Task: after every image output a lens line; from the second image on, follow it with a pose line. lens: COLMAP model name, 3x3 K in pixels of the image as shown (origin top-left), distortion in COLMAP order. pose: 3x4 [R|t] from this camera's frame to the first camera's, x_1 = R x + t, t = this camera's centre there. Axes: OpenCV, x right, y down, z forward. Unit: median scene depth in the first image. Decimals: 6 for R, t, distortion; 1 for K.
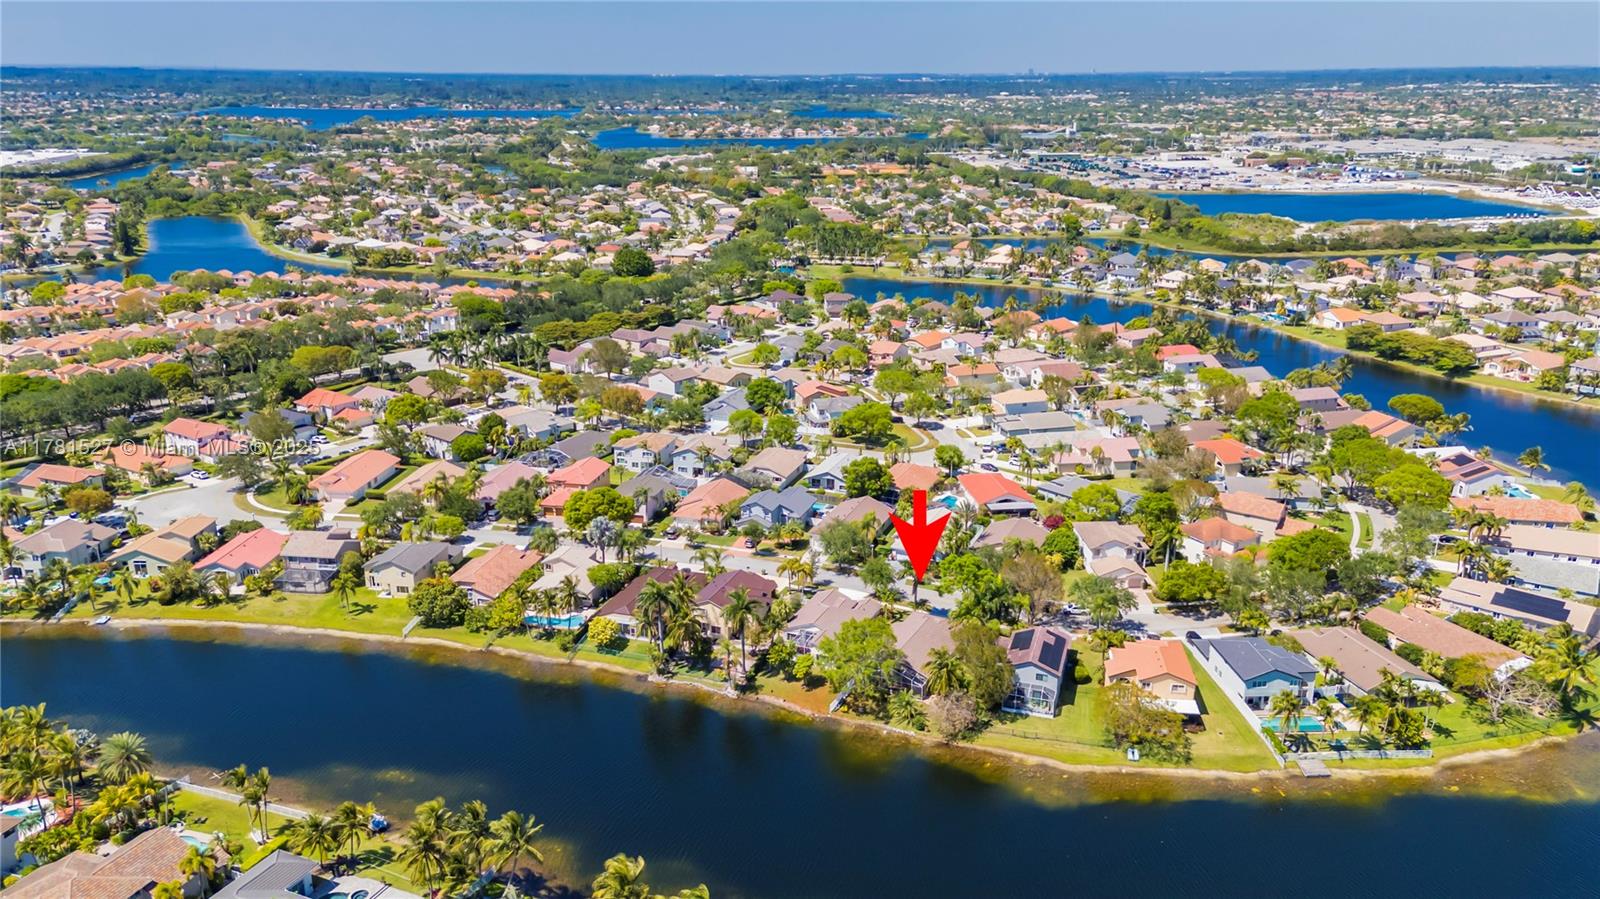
lens RADIAL K [[1177.7, 0, 809.6], [0, 1177.7, 435.5], [0, 0, 1]] dist [0.079283, 0.000458]
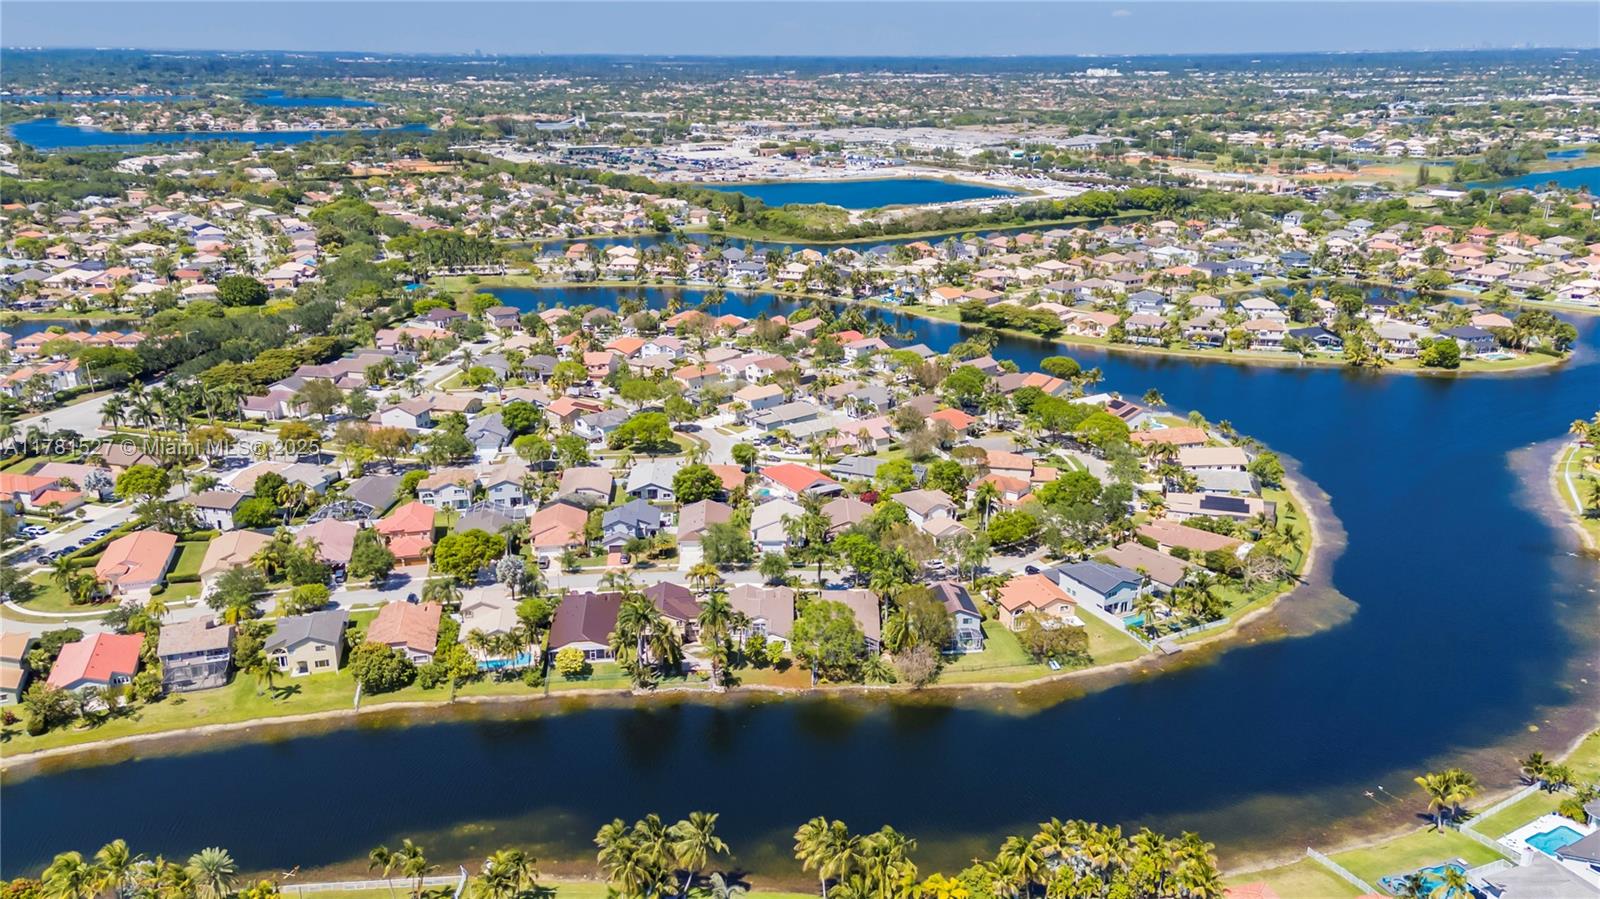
lens RADIAL K [[1177.7, 0, 811.2], [0, 1177.7, 445.7], [0, 0, 1]] dist [0.079283, 0.000458]
pose [[0.911994, -0.128779, 0.389465, -0.288331], [0.121244, 0.991648, 0.043984, -0.035055], [-0.391876, 0.007107, 0.919990, -0.043808]]
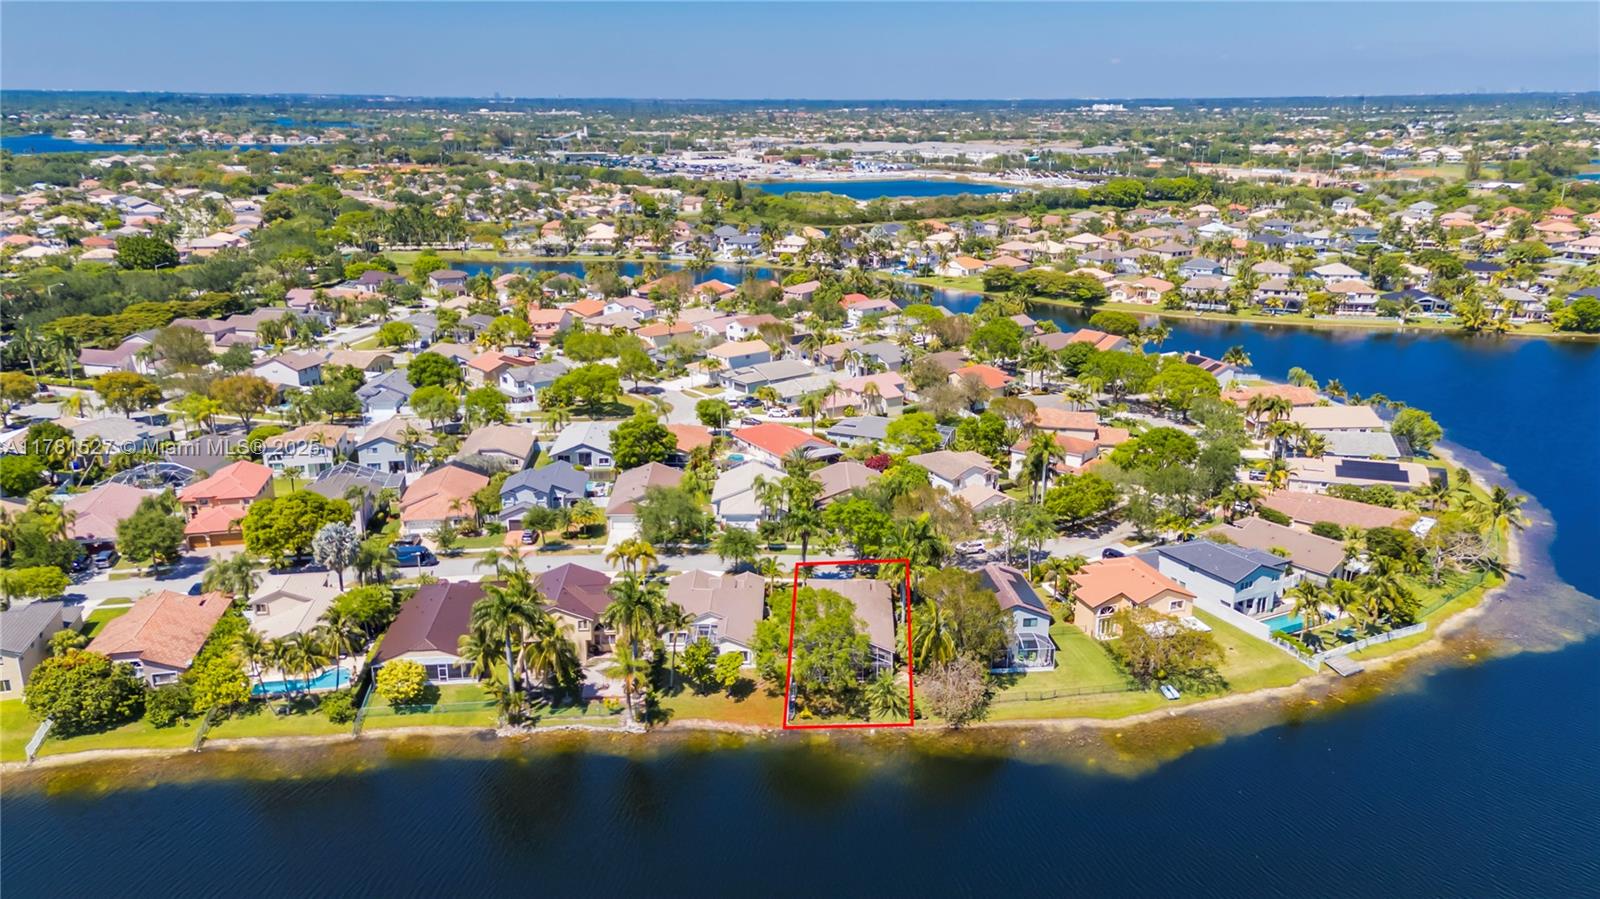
lens RADIAL K [[1177.7, 0, 810.2], [0, 1177.7, 437.9], [0, 0, 1]] dist [0.079283, 0.000458]
pose [[0.915260, -0.113400, 0.386573, -0.163983], [0.118001, 0.992942, 0.011896, 0.039302], [-0.385194, 0.034728, 0.922182, 0.231208]]
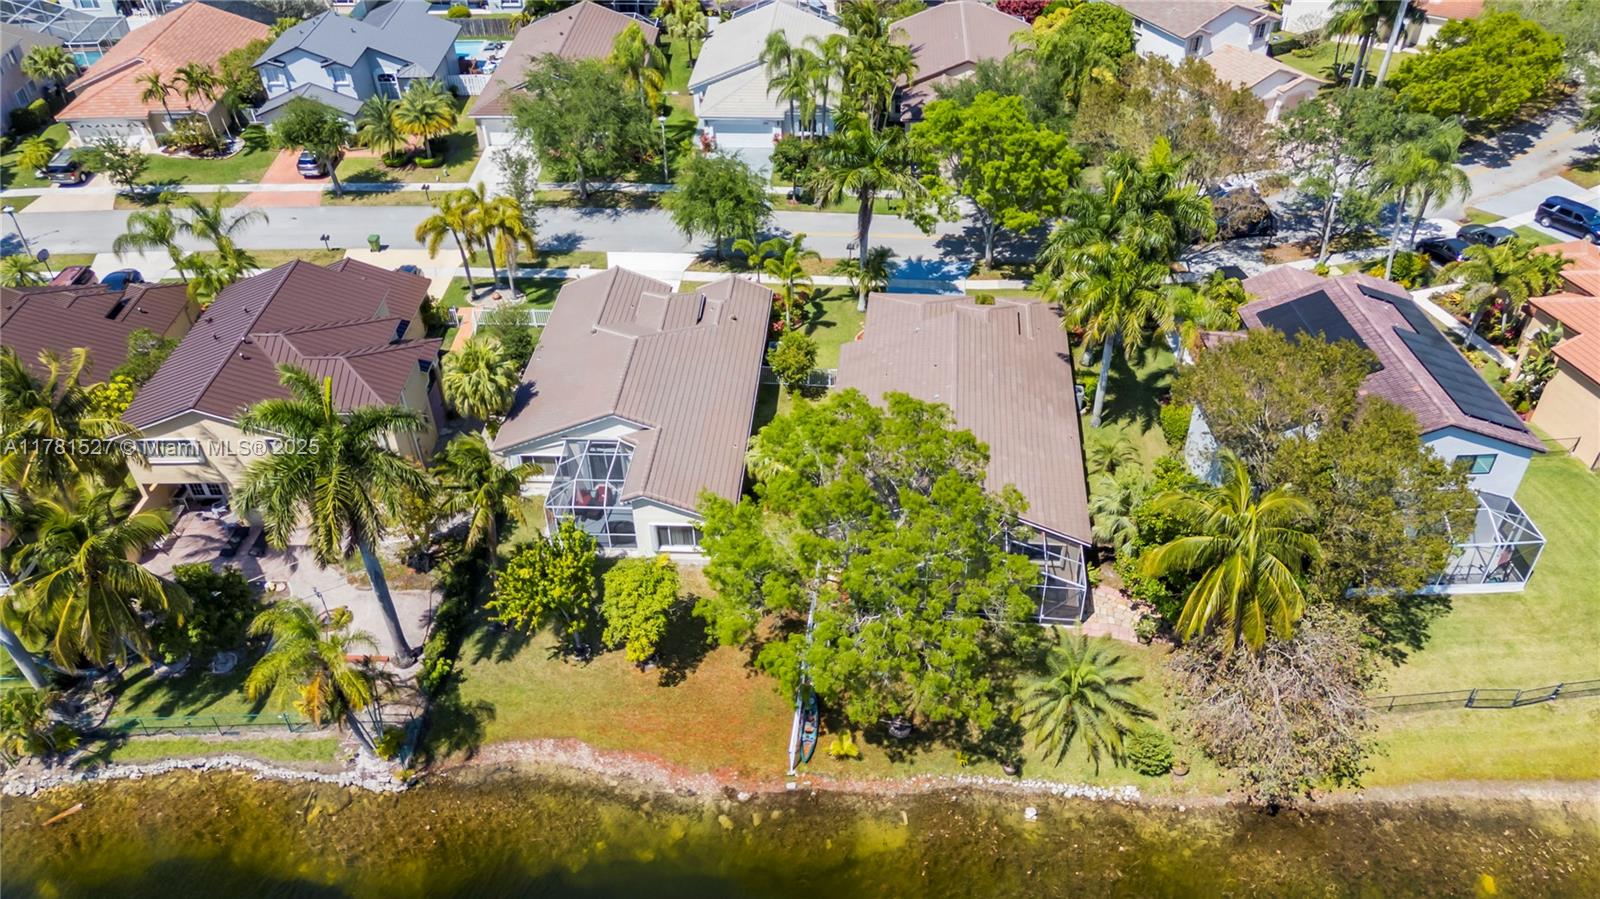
lens RADIAL K [[1177.7, 0, 809.1], [0, 1177.7, 488.1], [0, 0, 1]] dist [0.079283, 0.000458]
pose [[0.940072, -0.233534, 0.248446, -0.020868], [0.122663, 0.911477, 0.392636, 0.053476], [-0.318147, -0.338631, 0.885501, 0.565104]]
